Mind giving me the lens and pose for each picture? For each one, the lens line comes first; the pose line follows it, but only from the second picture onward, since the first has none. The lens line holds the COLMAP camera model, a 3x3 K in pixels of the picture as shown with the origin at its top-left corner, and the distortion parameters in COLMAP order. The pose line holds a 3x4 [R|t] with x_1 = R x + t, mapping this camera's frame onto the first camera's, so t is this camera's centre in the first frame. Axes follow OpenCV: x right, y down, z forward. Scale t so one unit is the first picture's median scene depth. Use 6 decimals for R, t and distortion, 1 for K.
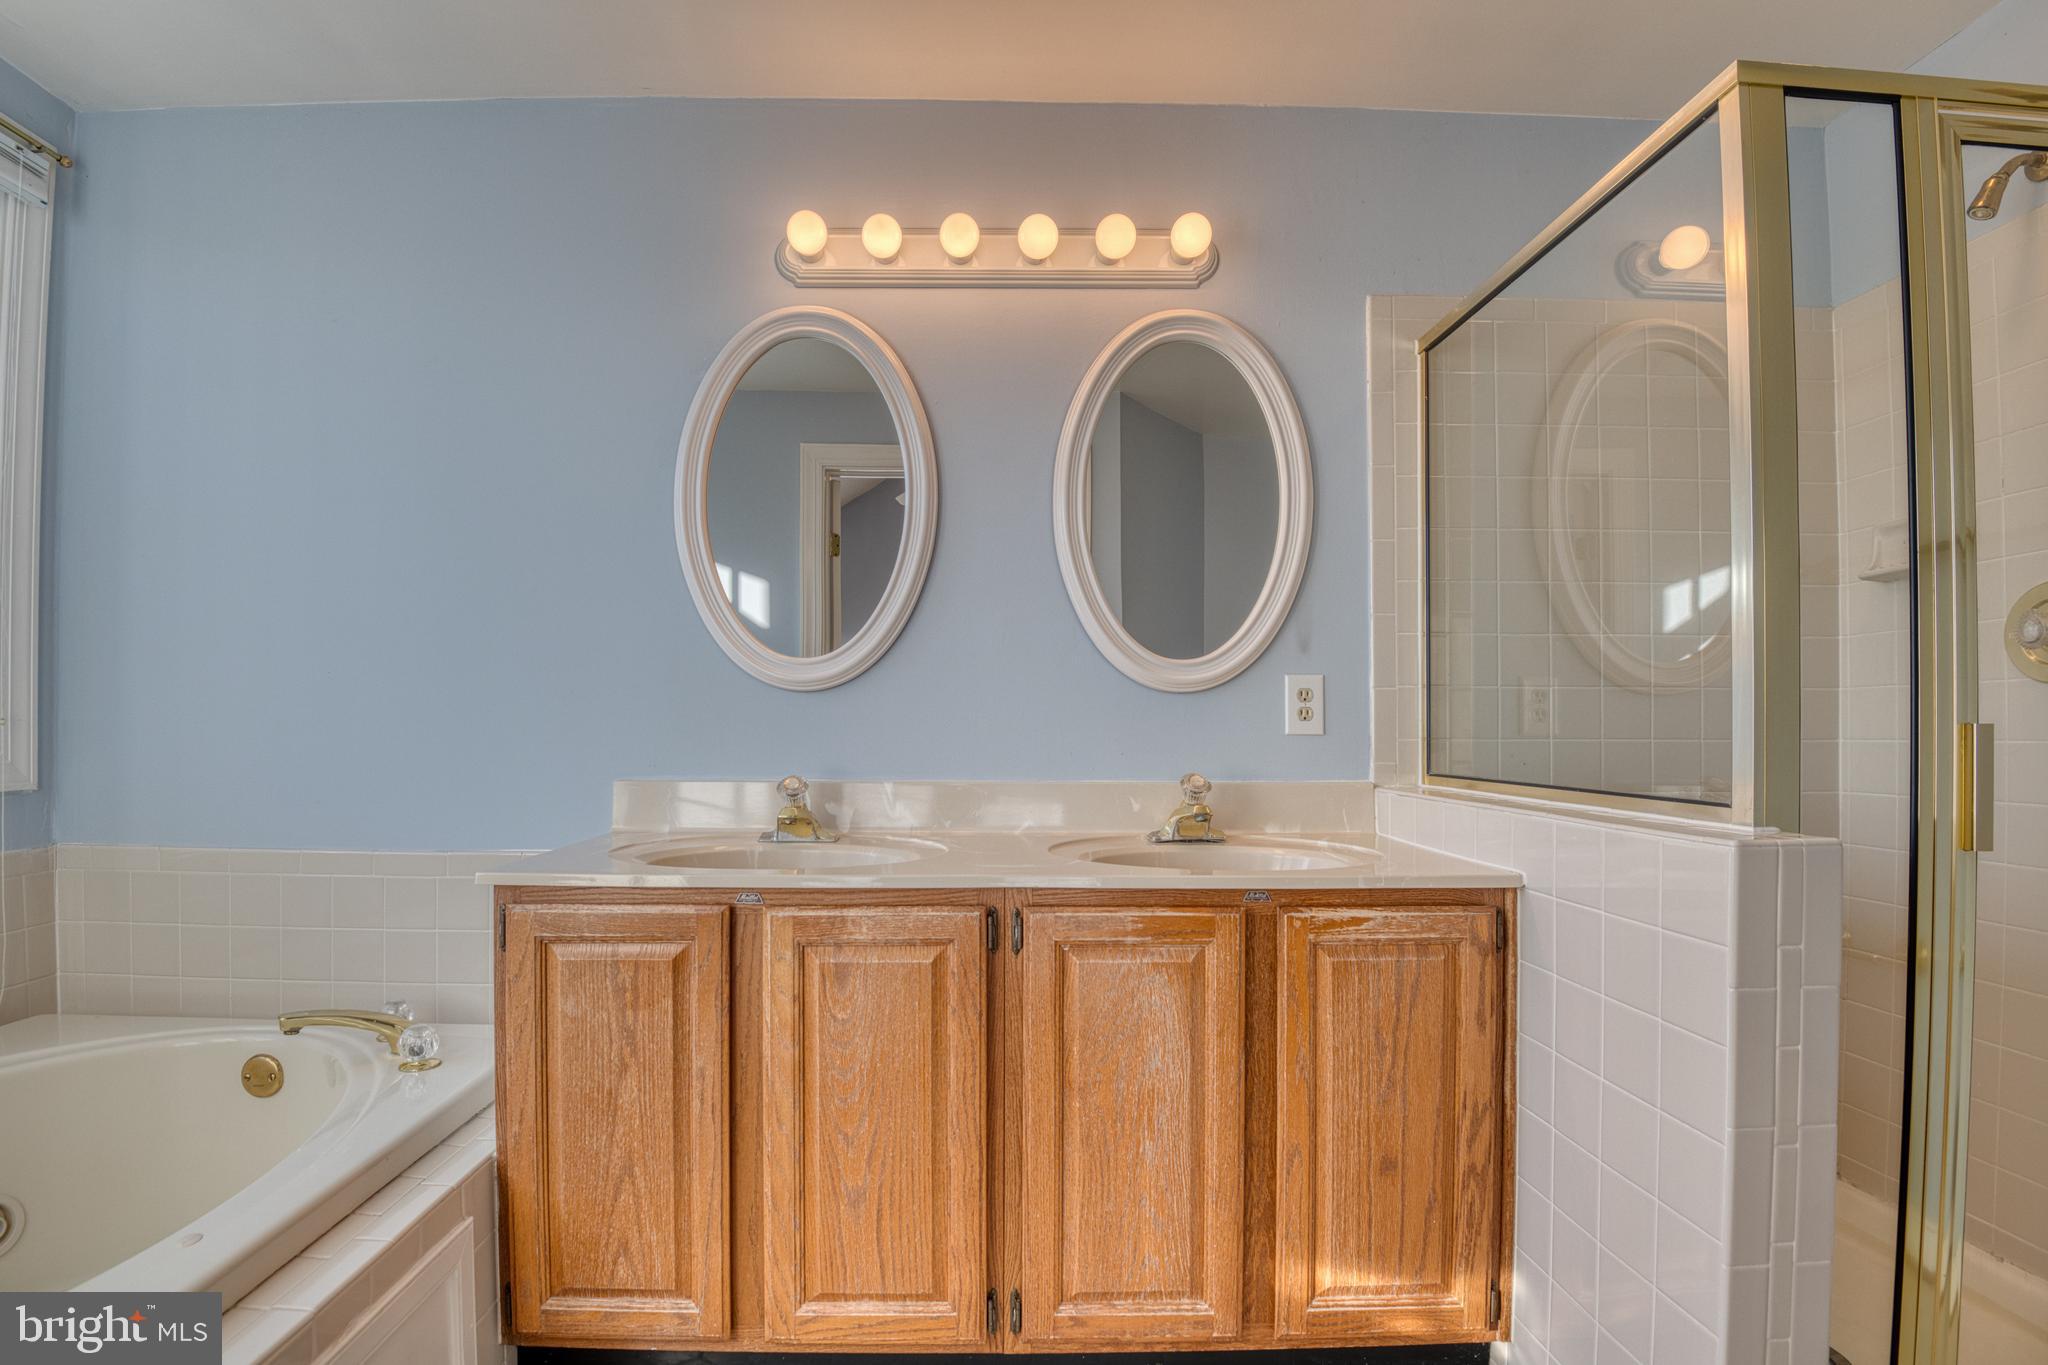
lens RADIAL K [[971.5, 0, 976.1], [0, 971.5, 719.9], [0, 0, 1]] dist [-0.022014, -0.009311]
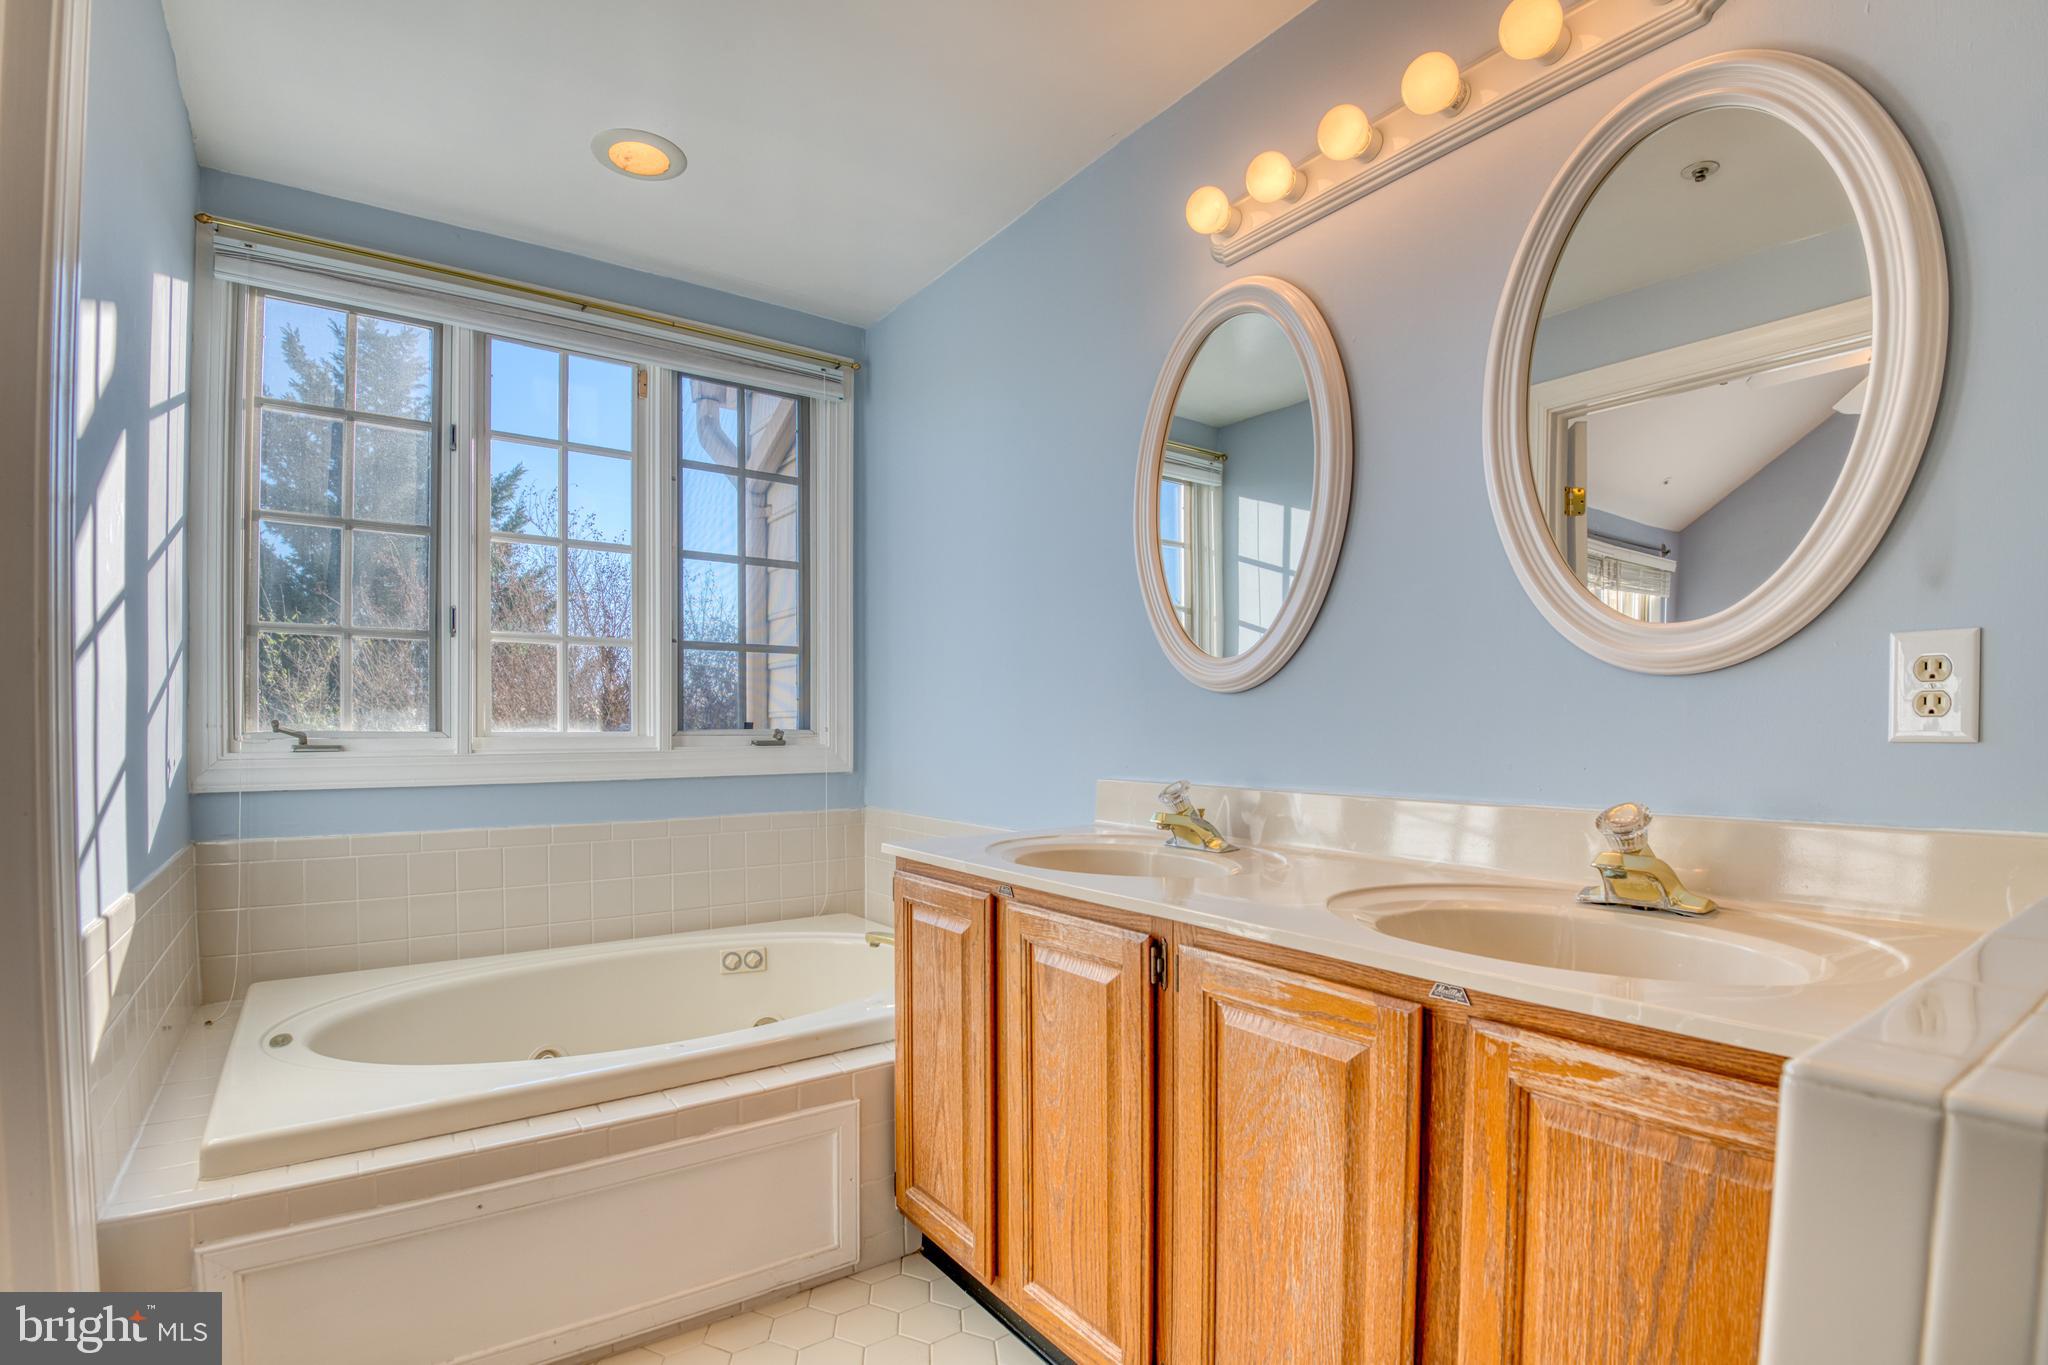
lens RADIAL K [[971.5, 0, 970.8], [0, 971.5, 725.3], [0, 0, 1]] dist [-0.022014, -0.009311]
pose [[0.548223, -0.006110, -0.836310, 0.666685], [0.017855, 0.999831, 0.004400, -0.008116], [0.836142, -0.017345, 0.548239, 0.375585]]
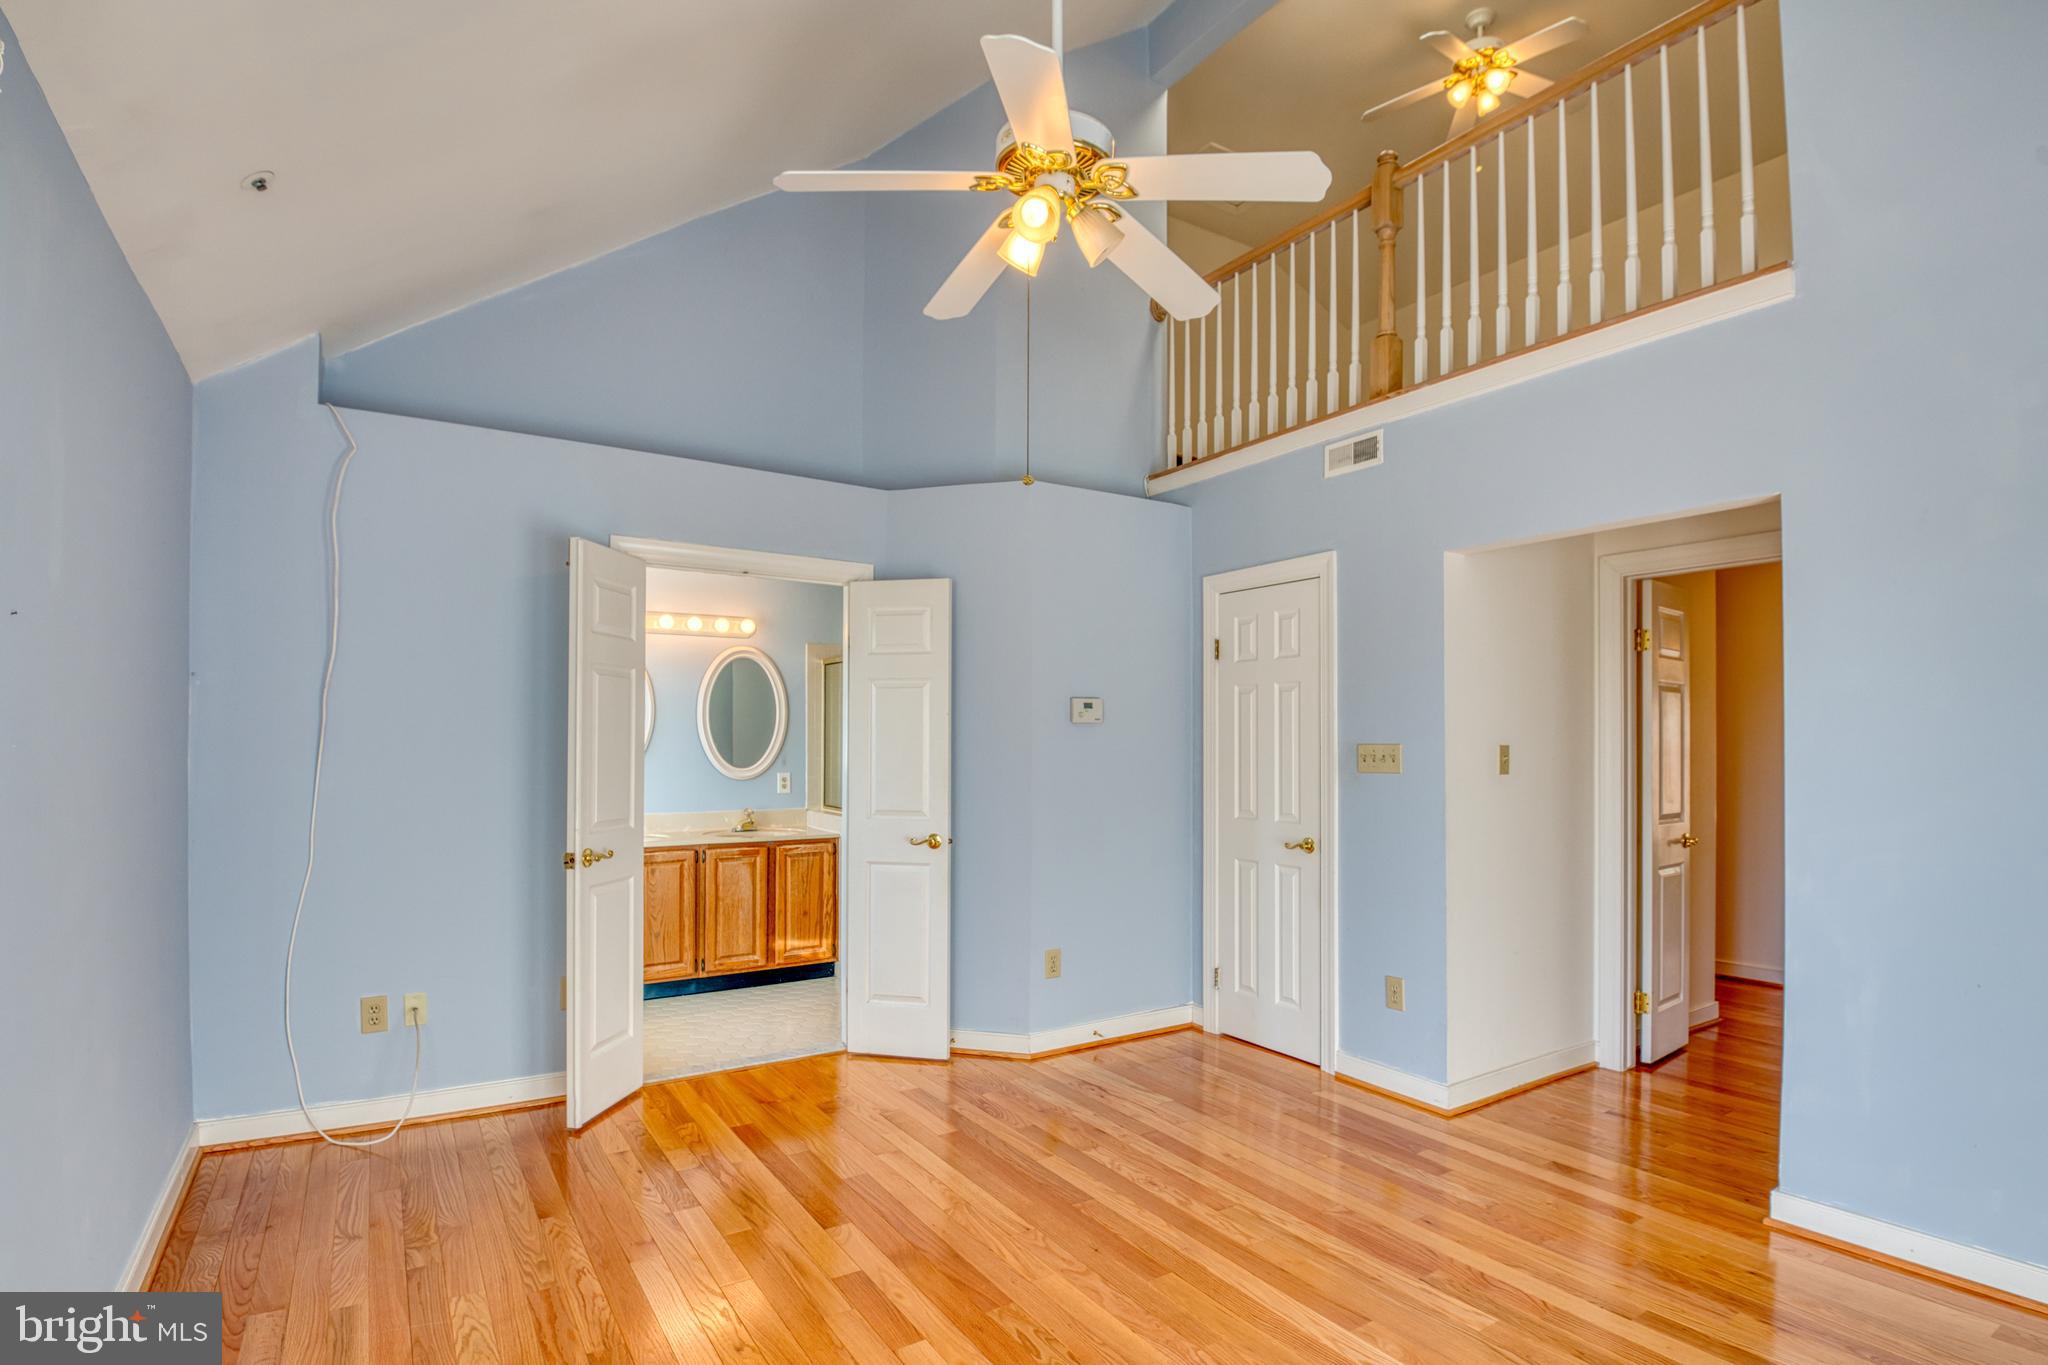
lens RADIAL K [[1030.7, 0, 1086.0], [0, 1030.7, 744.0], [0, 0, 1]] dist [-0.036254, -0.001459]
pose [[0.821530, -0.000347, 0.570165, -0.953500], [-0.012620, 0.999744, 0.018793, -0.283575], [-0.570026, -0.022634, 0.821315, -2.890809]]
